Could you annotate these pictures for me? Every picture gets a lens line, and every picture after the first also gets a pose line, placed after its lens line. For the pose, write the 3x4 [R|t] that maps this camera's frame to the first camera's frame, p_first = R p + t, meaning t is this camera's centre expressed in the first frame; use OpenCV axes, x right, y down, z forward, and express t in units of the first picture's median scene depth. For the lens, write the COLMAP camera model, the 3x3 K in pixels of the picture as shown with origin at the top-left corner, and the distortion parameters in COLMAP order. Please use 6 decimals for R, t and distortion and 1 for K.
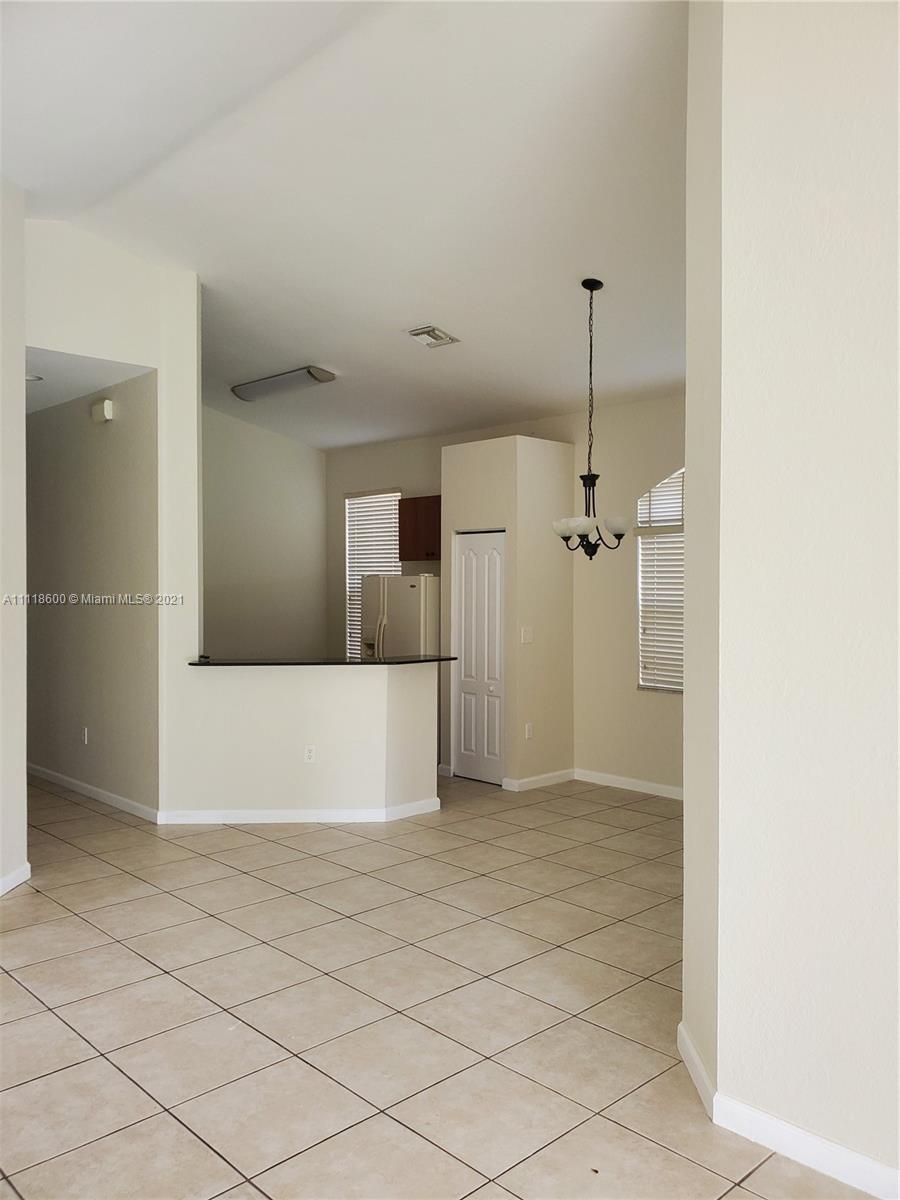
lens RADIAL K [[934.6, 0, 450.0], [0, 934.6, 600.0], [0, 0, 1]] dist [0.099228, -0.190536]
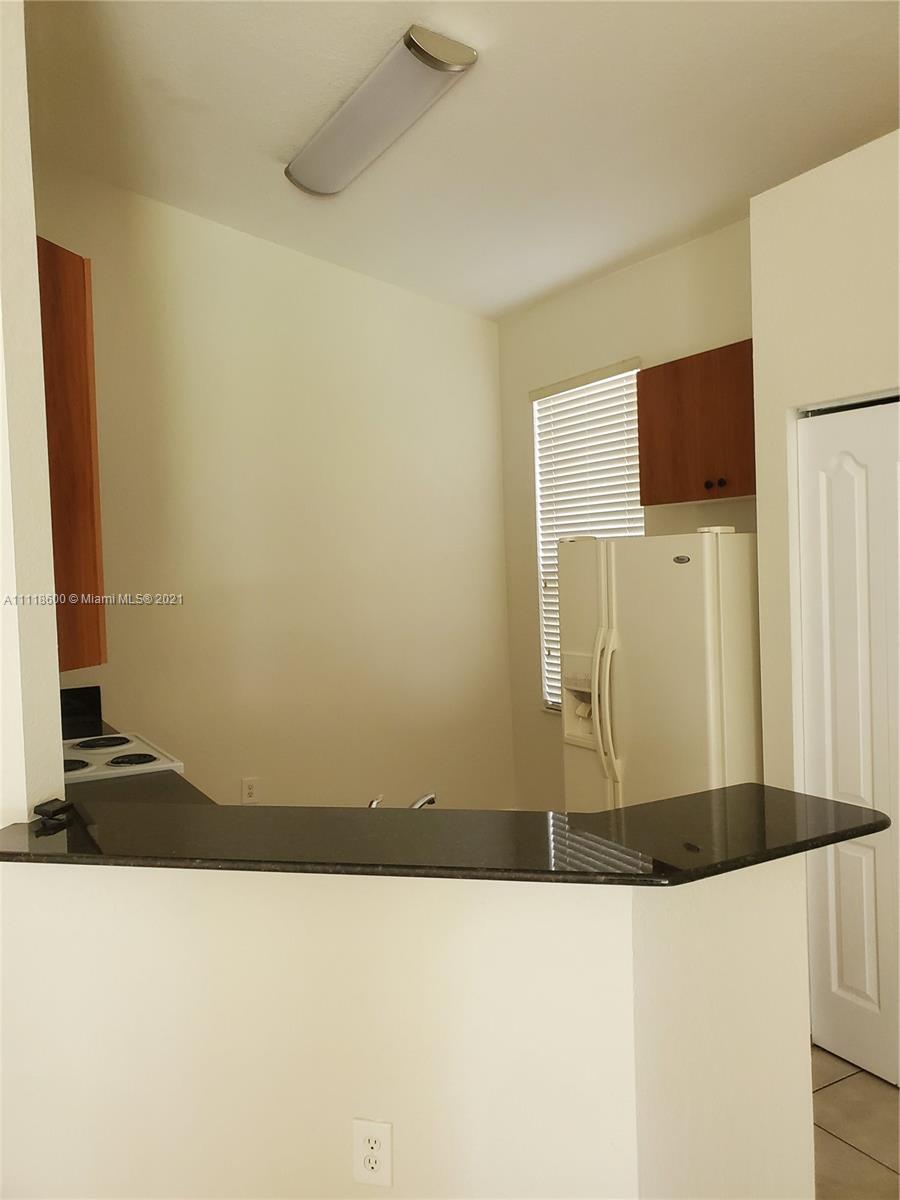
lens RADIAL K [[934.6, 0, 450.0], [0, 934.6, 600.0], [0, 0, 1]] dist [0.099228, -0.190536]
pose [[0.971027, -0.027111, -0.237428, -0.039150], [0.033826, 0.999133, 0.024253, -0.009931], [0.236564, -0.031582, 0.971102, 0.553433]]
